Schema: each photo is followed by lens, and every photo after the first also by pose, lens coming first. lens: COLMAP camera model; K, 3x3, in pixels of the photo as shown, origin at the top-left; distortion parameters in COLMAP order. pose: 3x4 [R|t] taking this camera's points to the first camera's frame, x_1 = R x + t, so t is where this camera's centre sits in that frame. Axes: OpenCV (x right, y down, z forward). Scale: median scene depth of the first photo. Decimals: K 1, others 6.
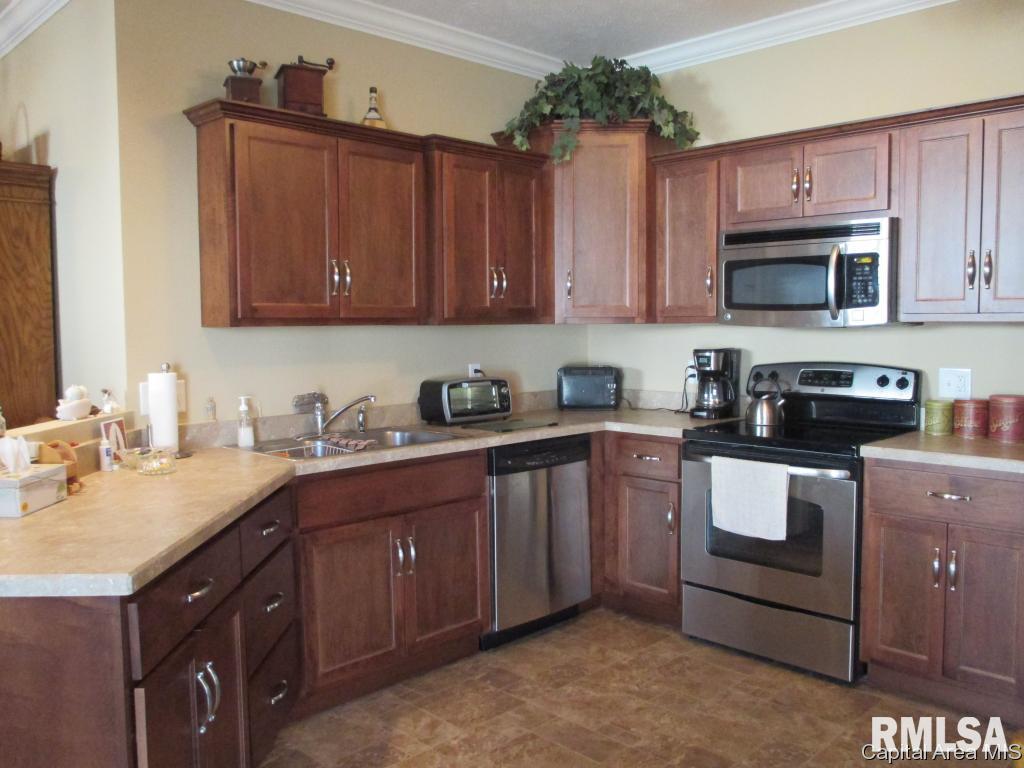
lens RADIAL K [[856.5, 0, 517.0], [0, 856.5, 378.2], [0, 0, 1]] dist [-0.033339, 0.006152]
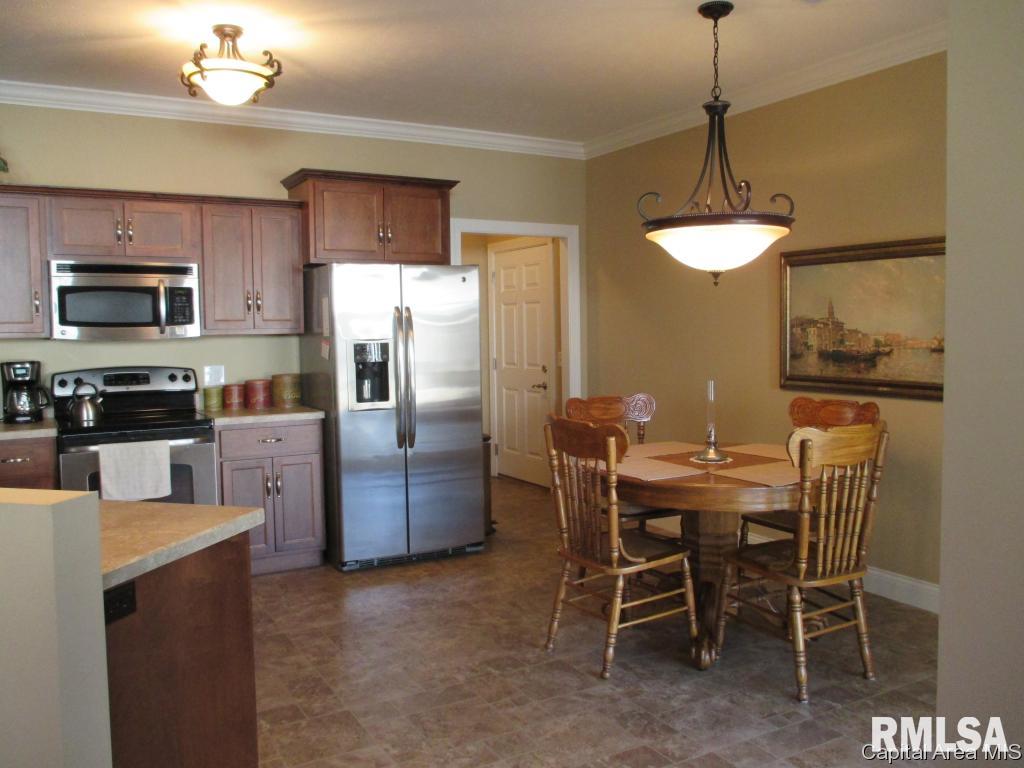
lens RADIAL K [[856.5, 0, 517.0], [0, 856.5, 378.2], [0, 0, 1]] dist [-0.033339, 0.006152]
pose [[0.256566, -0.053397, 0.965050, -0.801576], [0.075119, 0.996554, 0.035169, -0.002385], [-0.963603, 0.063471, 0.259693, 0.091767]]
